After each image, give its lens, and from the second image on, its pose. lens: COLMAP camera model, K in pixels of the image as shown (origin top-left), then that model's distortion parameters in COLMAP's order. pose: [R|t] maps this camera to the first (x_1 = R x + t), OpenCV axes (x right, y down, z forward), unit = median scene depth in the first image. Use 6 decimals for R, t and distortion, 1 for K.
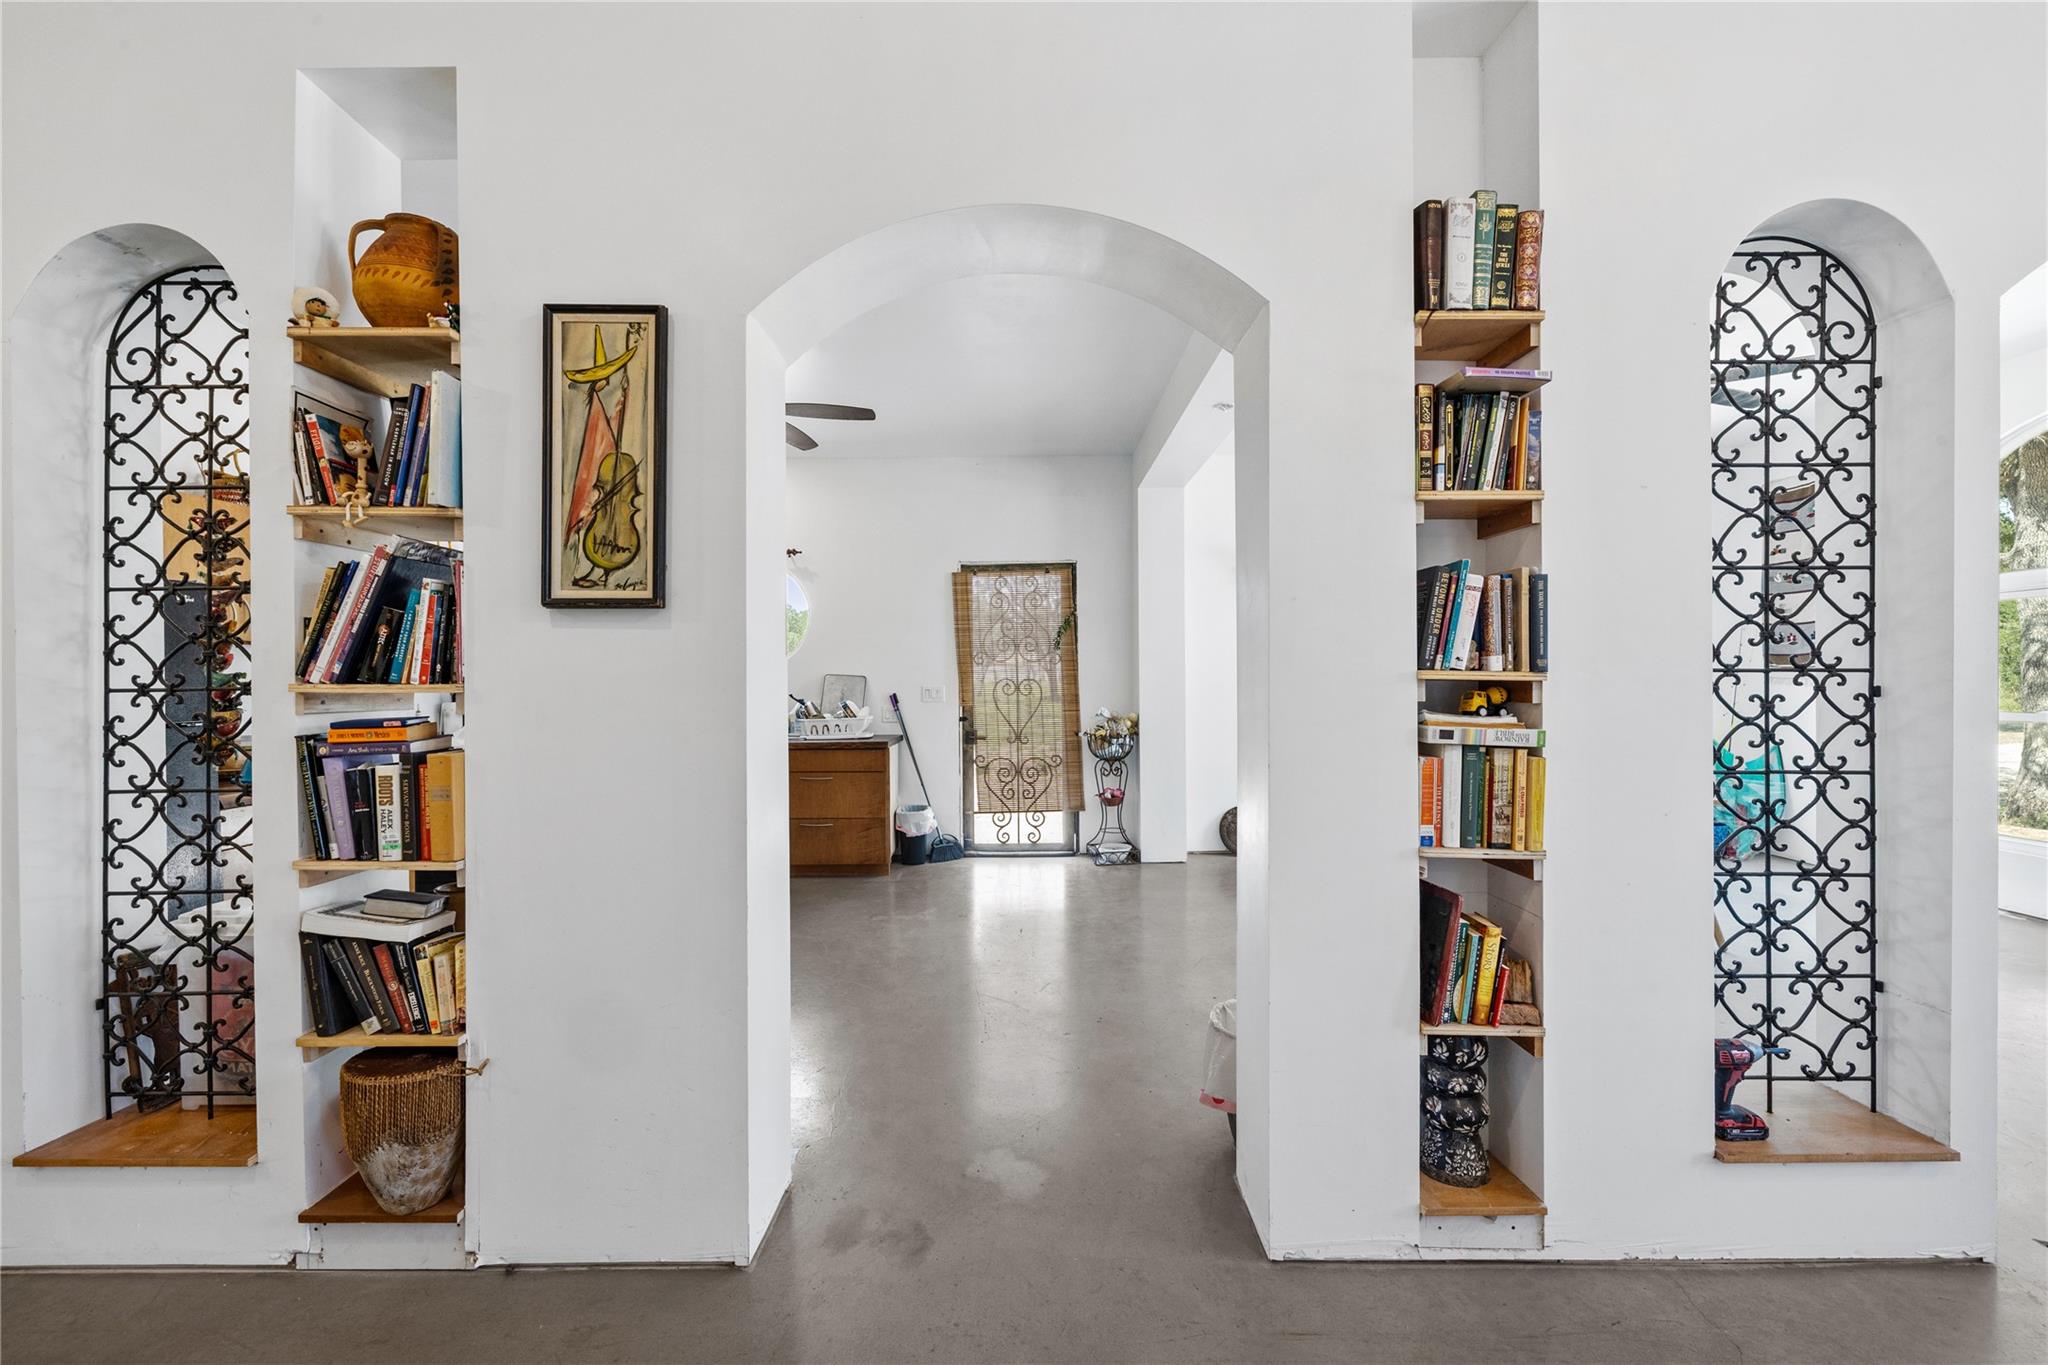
lens RADIAL K [[805.4, 0, 1008.6], [0, 805.4, 688.3], [0, 0, 1]] dist [0.004110, -0.001549]
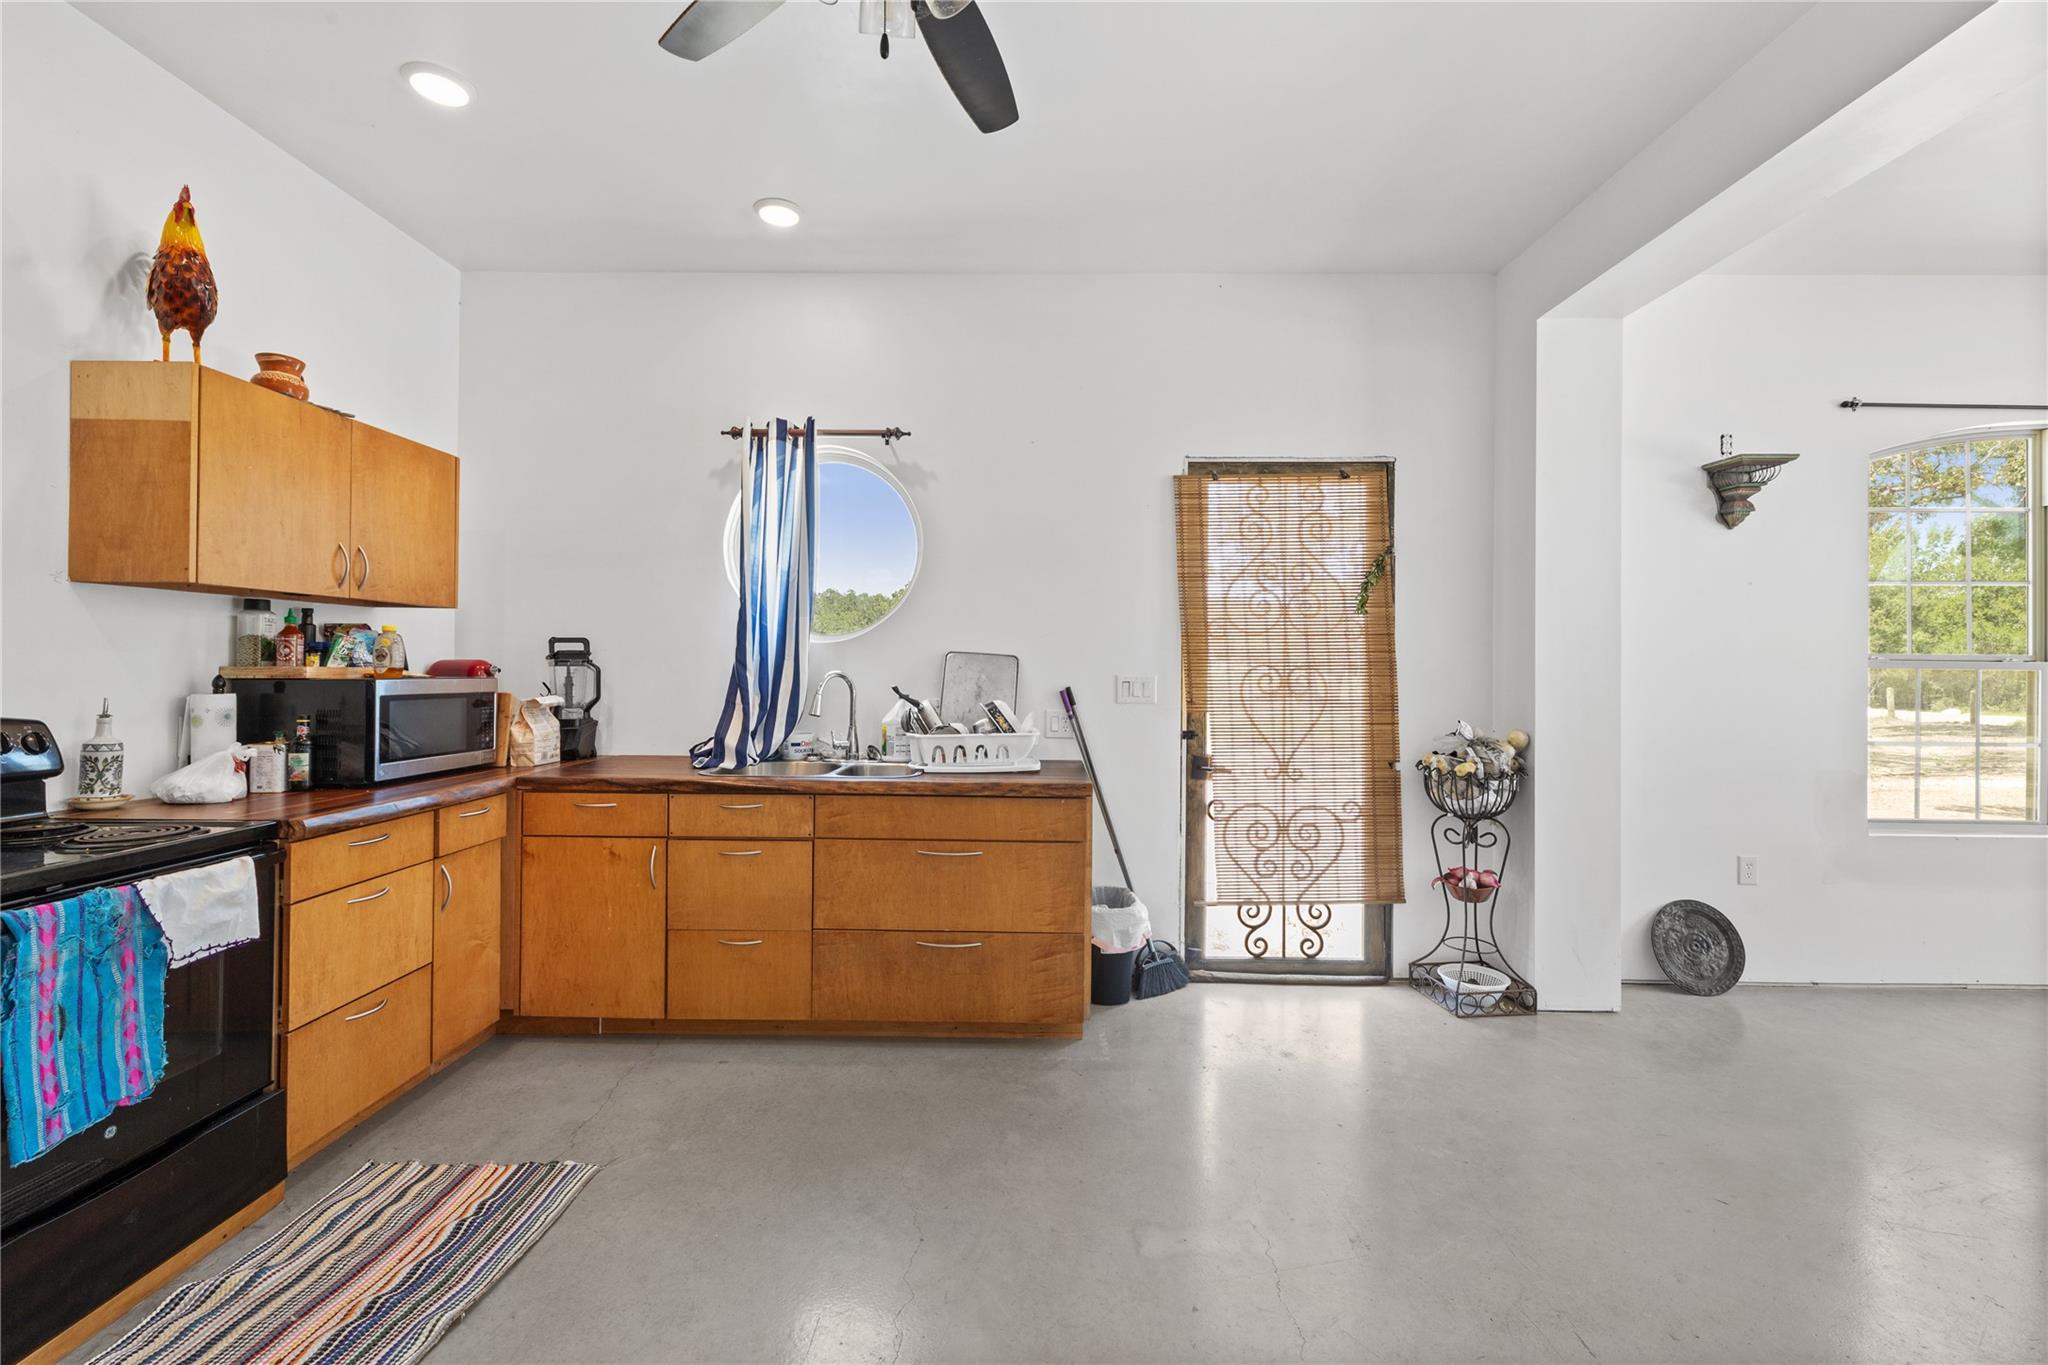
lens RADIAL K [[858.4, 0, 1036.0], [0, 858.4, 660.3], [0, 0, 1]] dist [0.004715, -0.002492]
pose [[0.999828, 0.018276, 0.003306, -0.179670], [-0.018226, 0.999726, -0.014699, -0.003415], [-0.003574, 0.014636, 0.999886, 0.430348]]
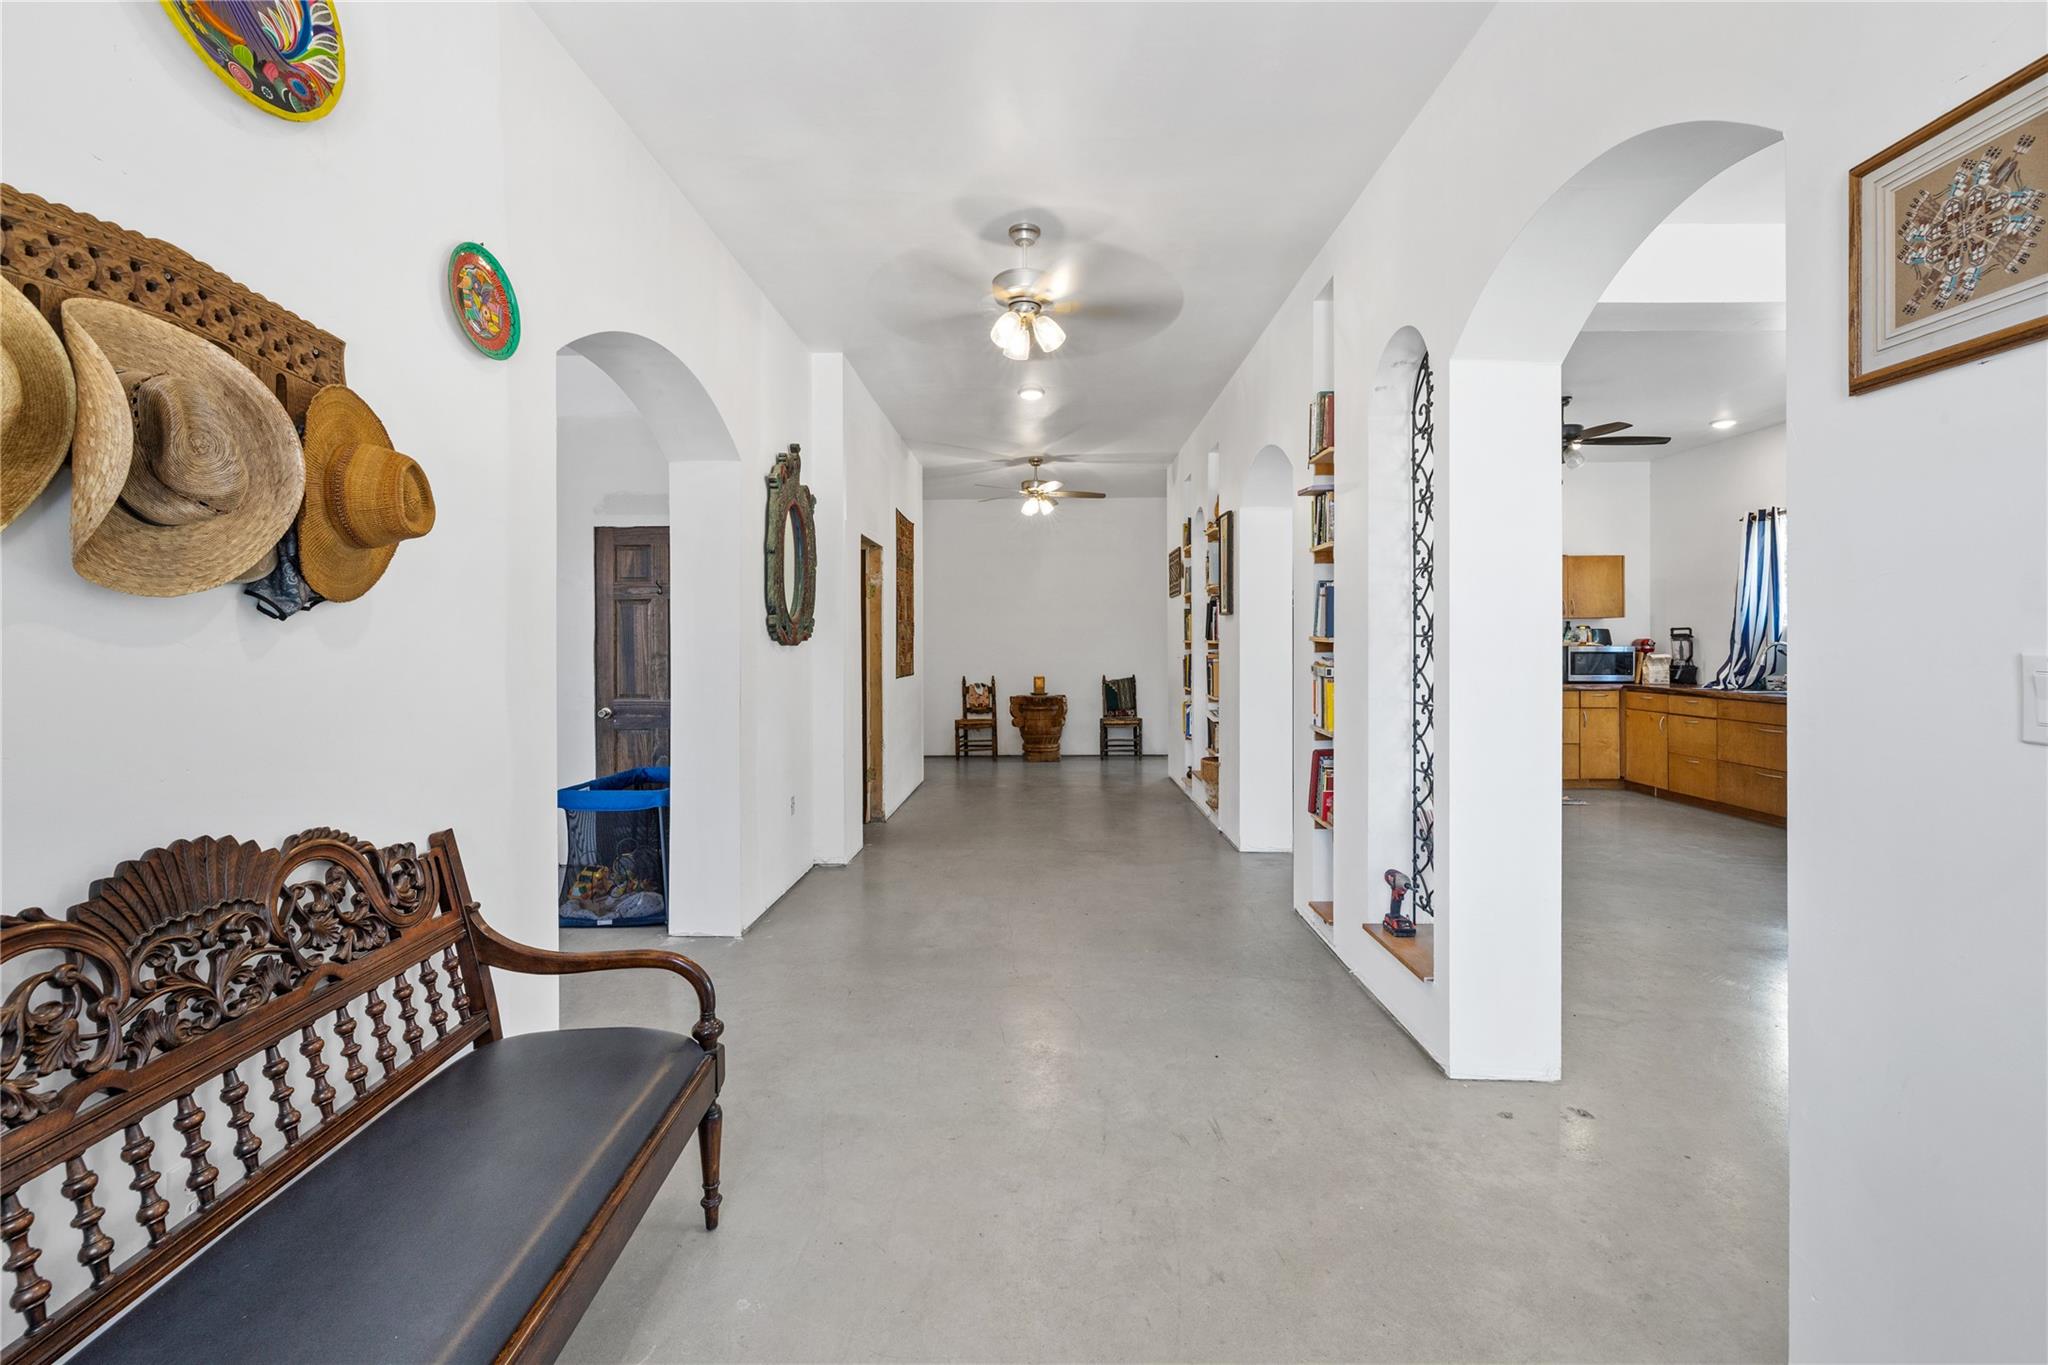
lens RADIAL K [[858.4, 0, 1015.2], [0, 858.4, 635.7], [0, 0, 1]] dist [0.004715, -0.002492]
pose [[-0.020822, -0.000378, -0.999783, 0.763101], [-0.003429, 0.999994, -0.000307, -0.006118], [0.999777, 0.003422, -0.020823, 0.080363]]
